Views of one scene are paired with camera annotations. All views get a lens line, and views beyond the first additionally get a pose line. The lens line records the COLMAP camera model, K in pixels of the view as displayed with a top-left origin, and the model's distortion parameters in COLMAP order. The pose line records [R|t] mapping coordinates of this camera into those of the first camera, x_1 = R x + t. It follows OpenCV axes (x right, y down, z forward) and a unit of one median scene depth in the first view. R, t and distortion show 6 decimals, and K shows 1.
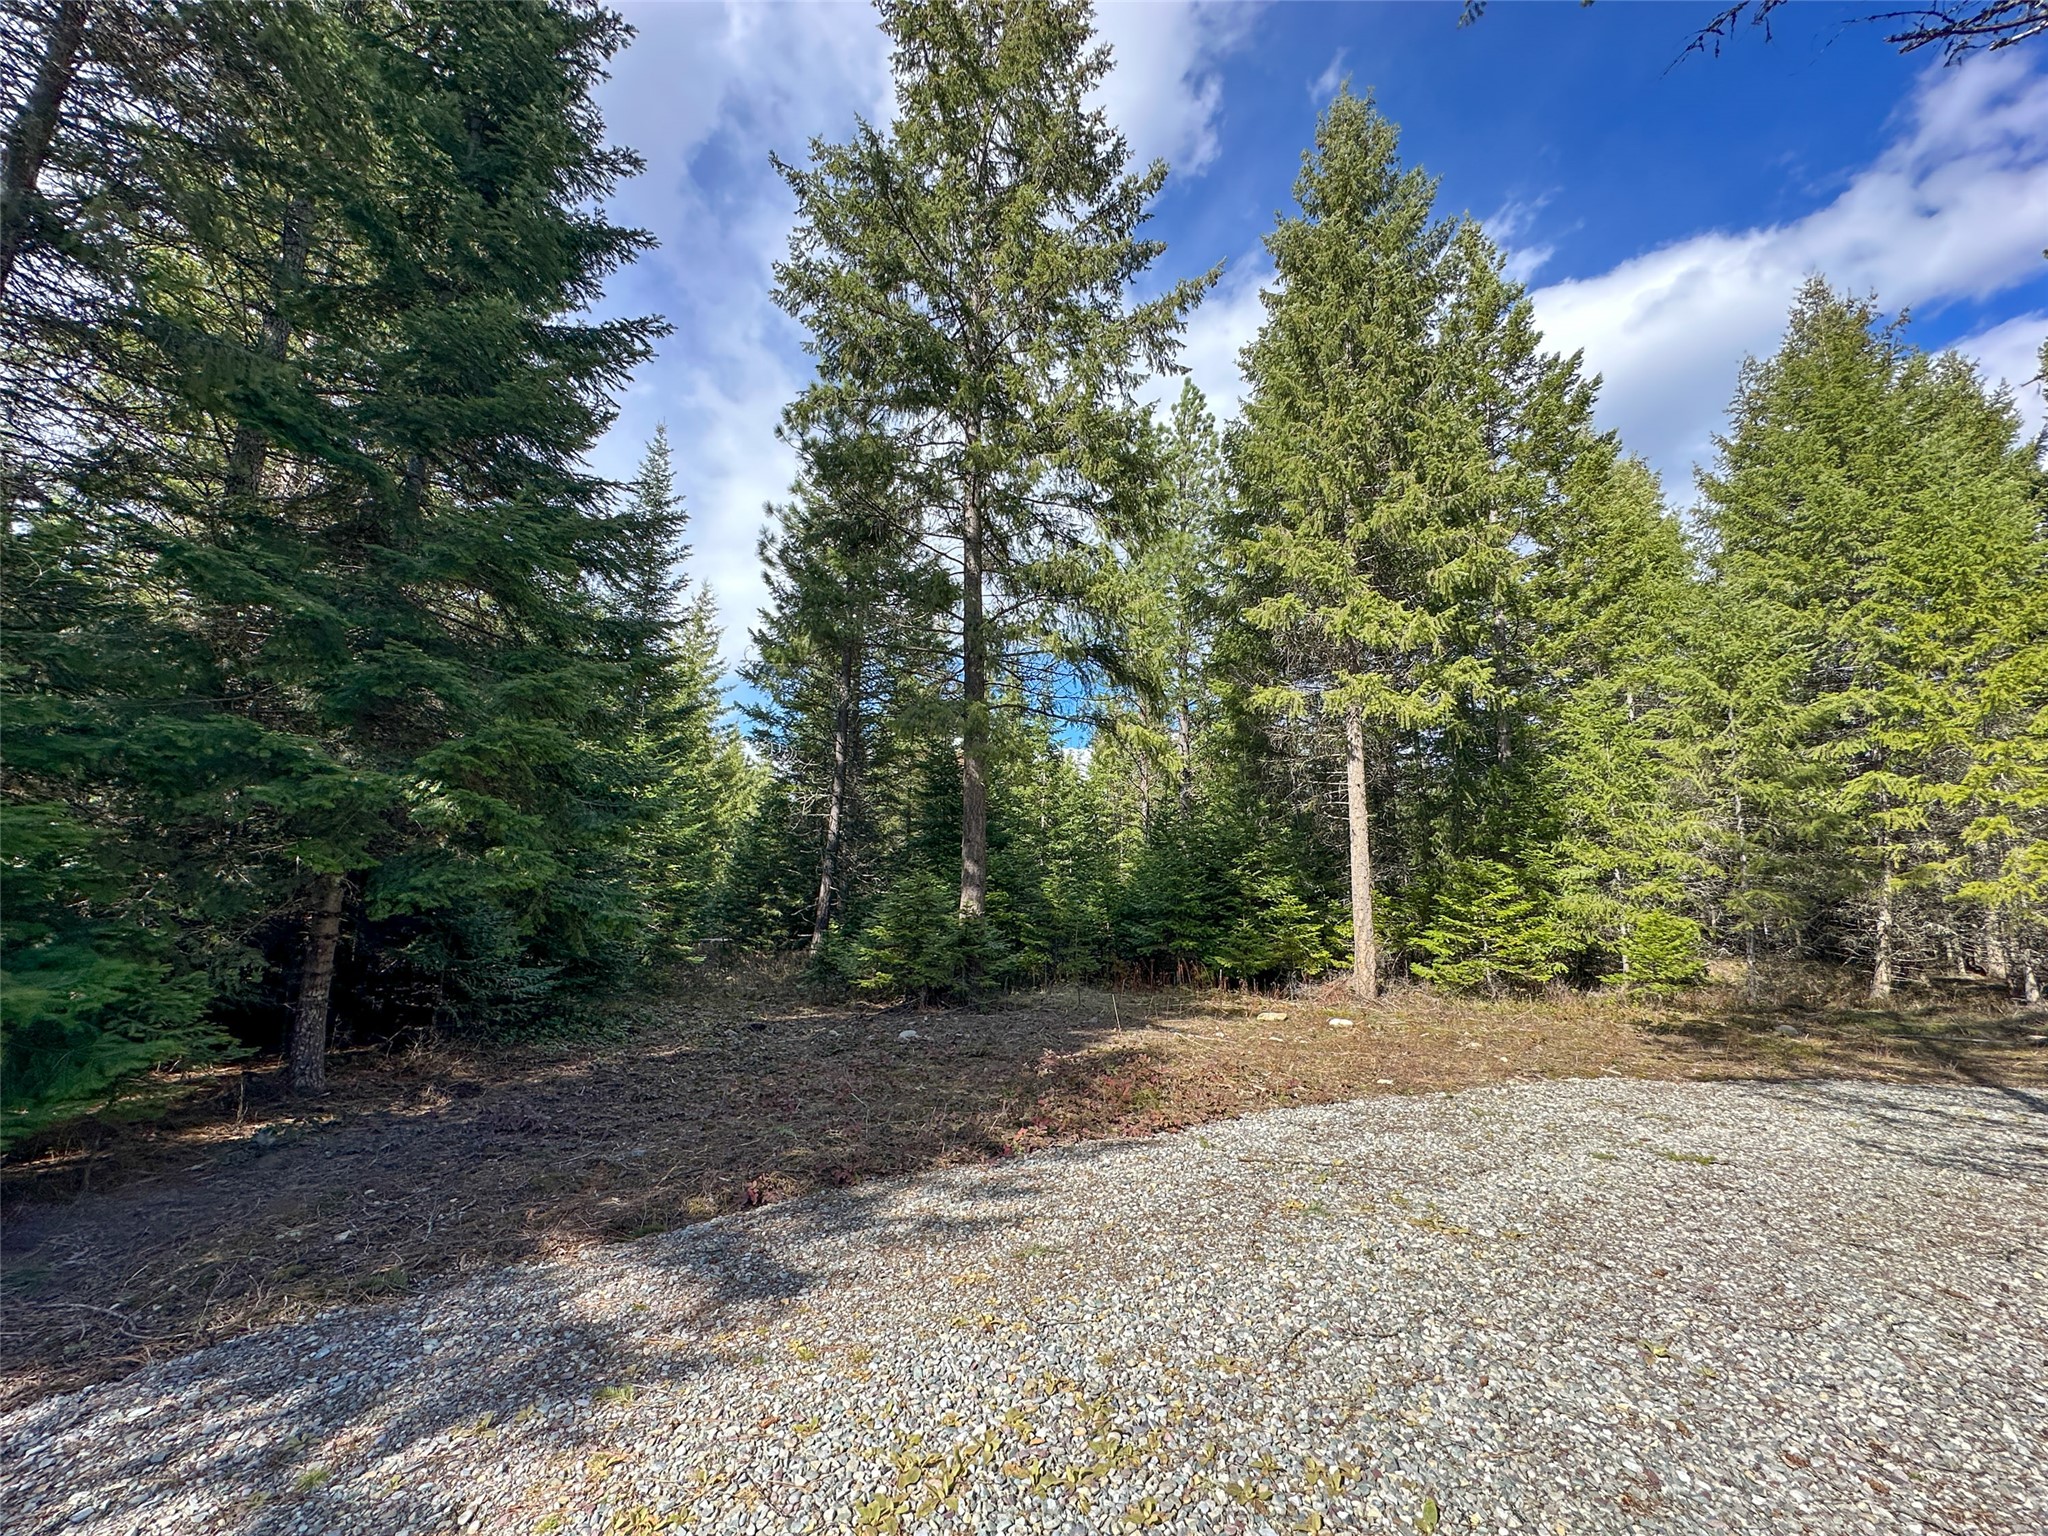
lens RADIAL K [[817.9, 0, 1031.0], [0, 817.9, 765.2], [0, 0, 1]] dist [0.001720, -0.000470]
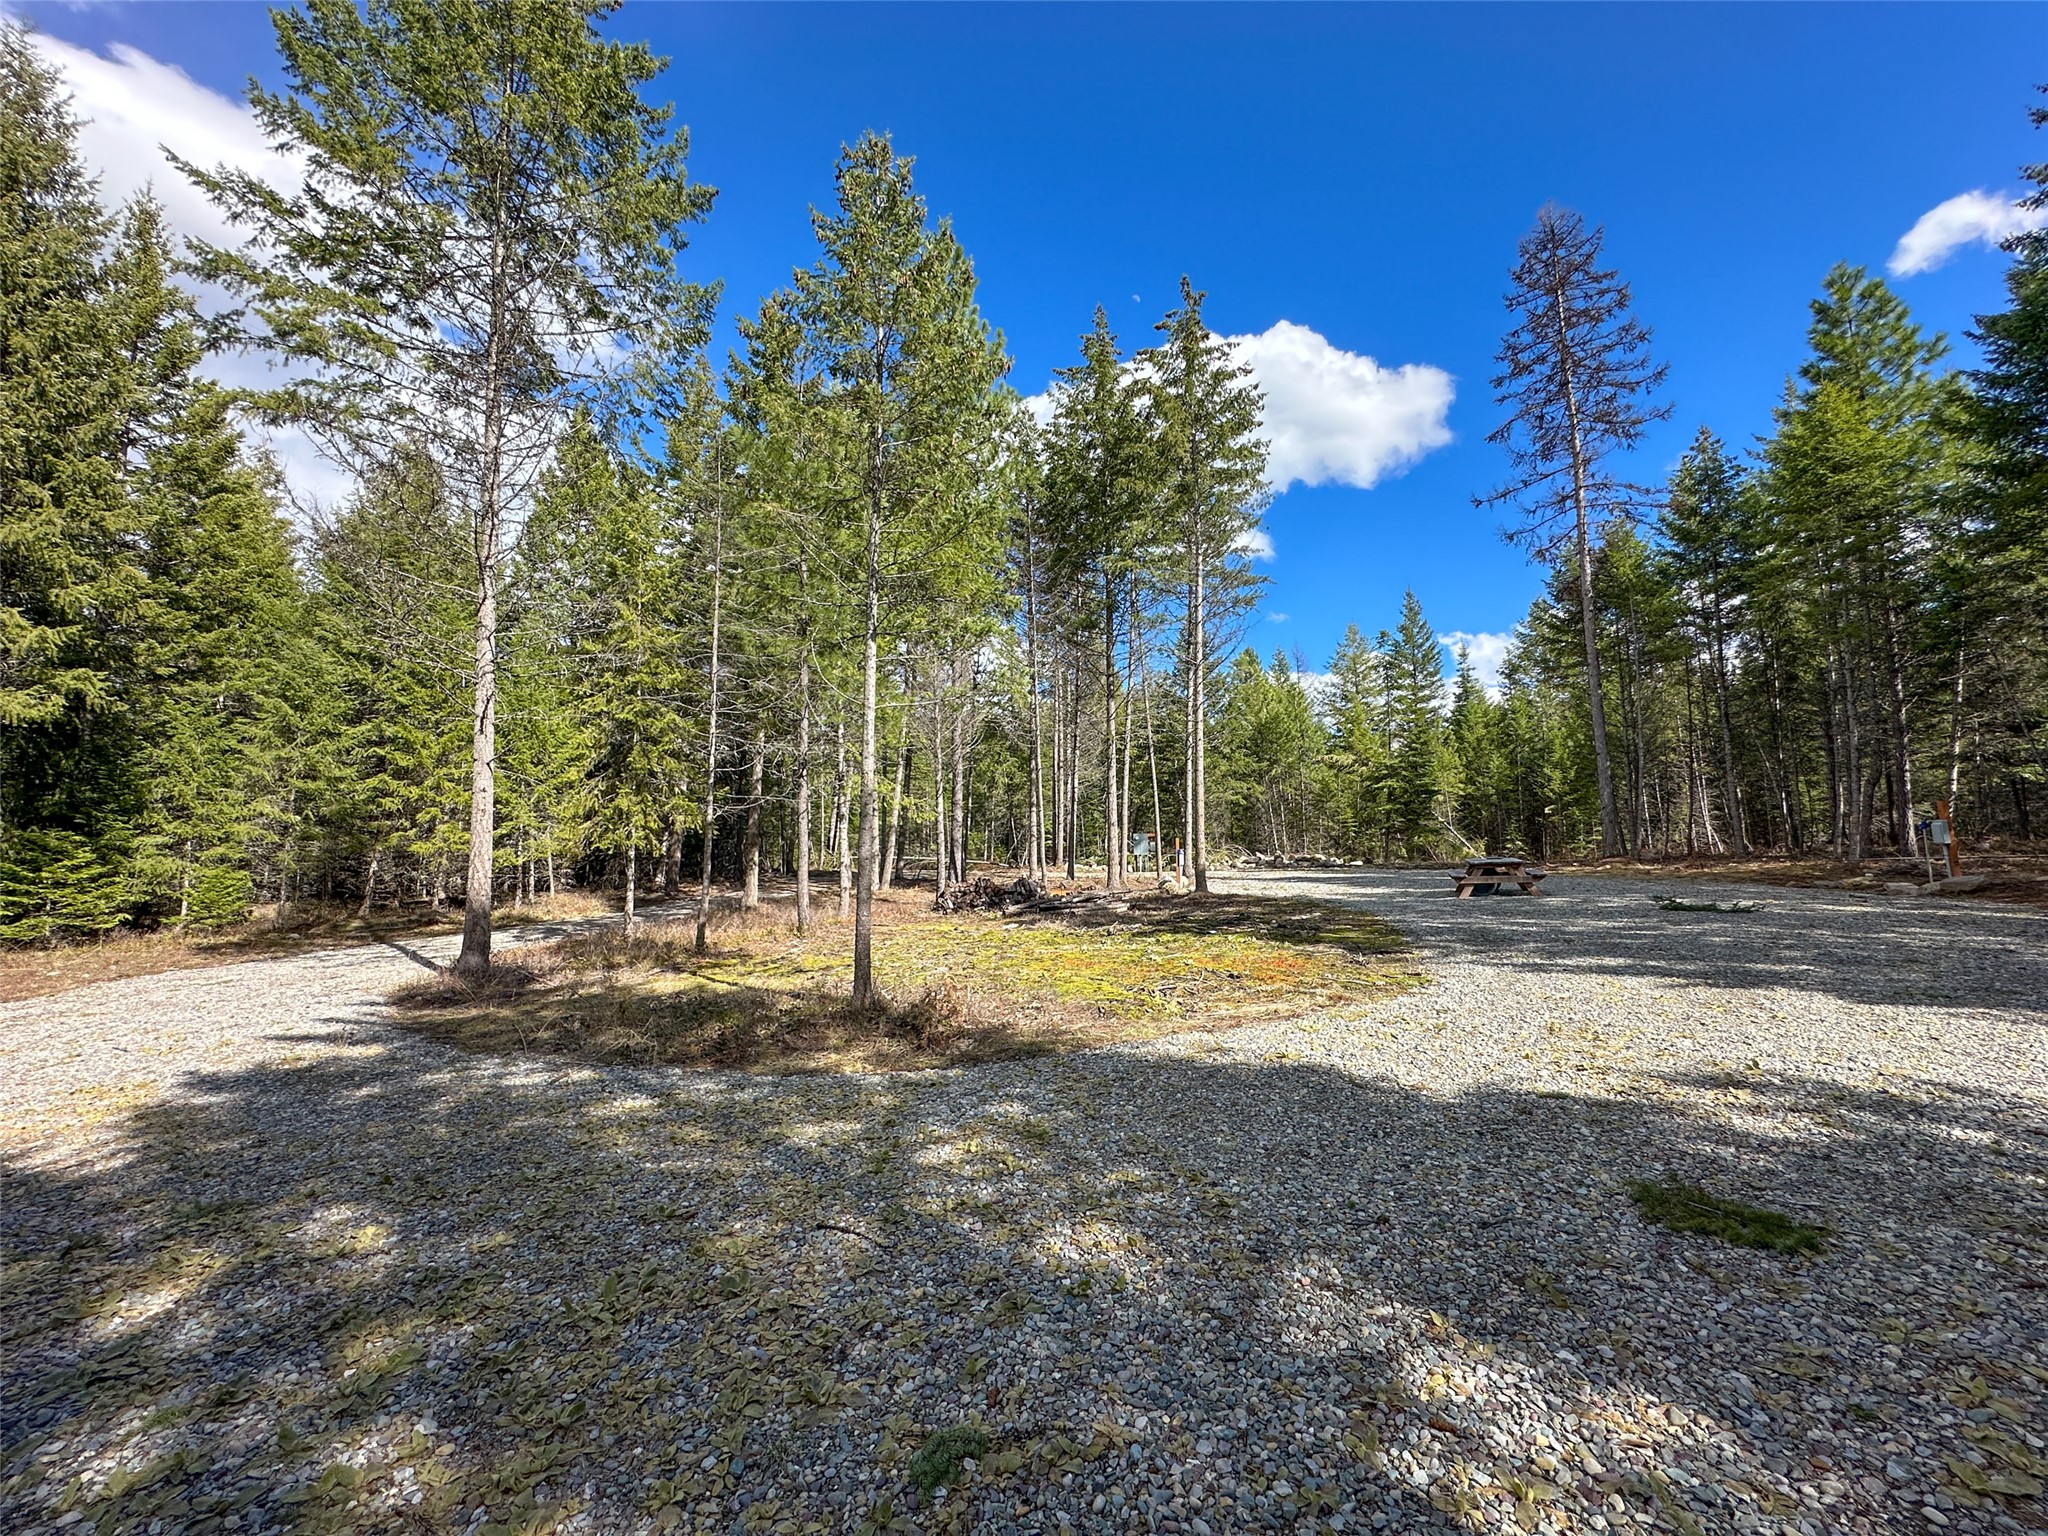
lens RADIAL K [[817.9, 0, 1015.8], [0, 817.9, 763.6], [0, 0, 1]] dist [0.001720, -0.000470]
pose [[0.159022, 0.077180, 0.984254, -0.387318], [-0.121460, 0.990896, -0.058077, -0.077119], [-0.979775, -0.110312, 0.166948, -0.515609]]
